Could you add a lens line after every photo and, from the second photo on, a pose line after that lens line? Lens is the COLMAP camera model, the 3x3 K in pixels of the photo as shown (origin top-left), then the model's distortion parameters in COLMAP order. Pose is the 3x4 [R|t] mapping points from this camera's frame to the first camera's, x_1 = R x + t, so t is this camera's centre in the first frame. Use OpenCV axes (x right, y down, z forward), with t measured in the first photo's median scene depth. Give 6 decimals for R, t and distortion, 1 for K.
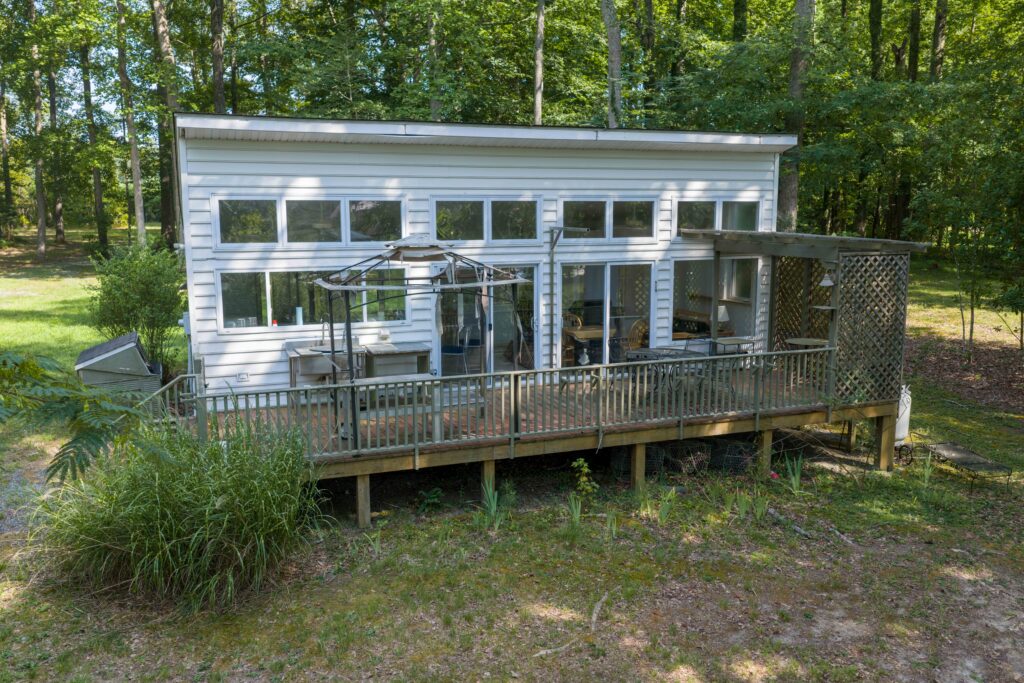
lens RADIAL K [[846.9, 0, 514.7], [0, 846.9, 339.6], [0, 0, 1]] dist [0.020180, -0.028861]
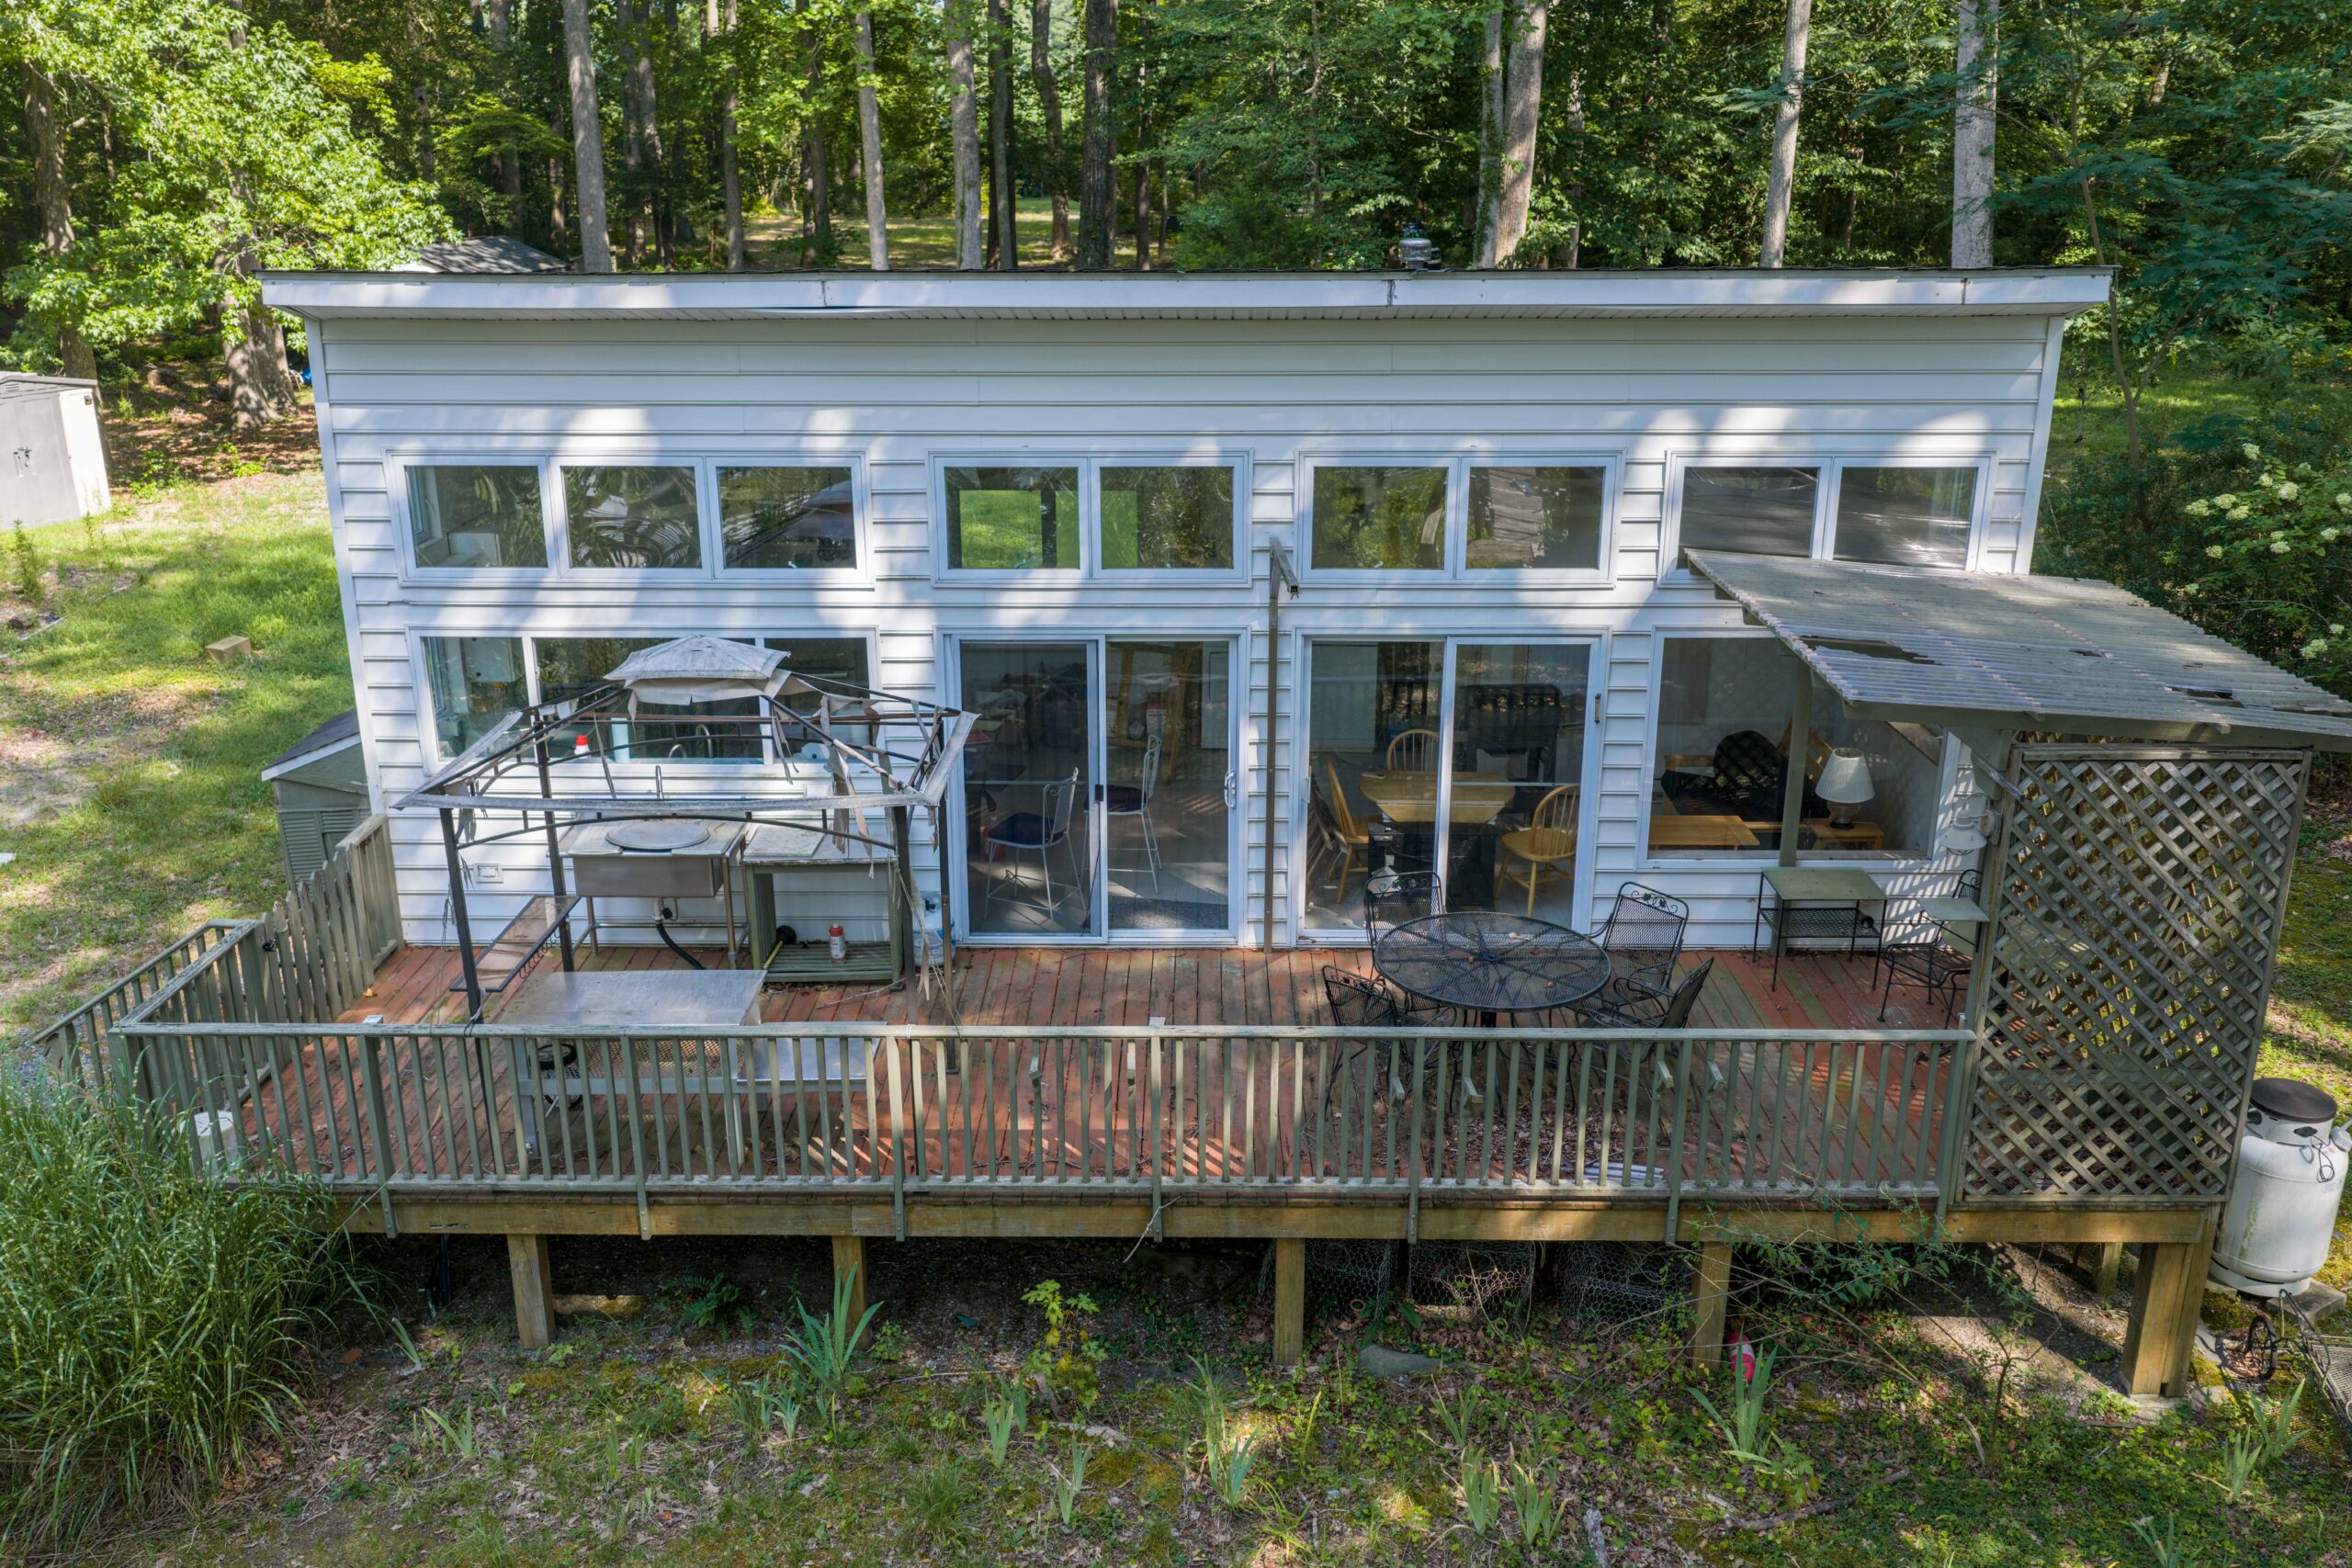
lens RADIAL K [[1945.1, 0, 1182.2], [0, 1945.1, 779.6], [0, 0, 1]] dist [0.020180, -0.028861]
pose [[0.928024, 0.117976, -0.353345, 0.330081], [-0.056845, 0.982267, 0.178664, -0.187802], [0.368157, -0.145719, 0.918273, 0.218570]]
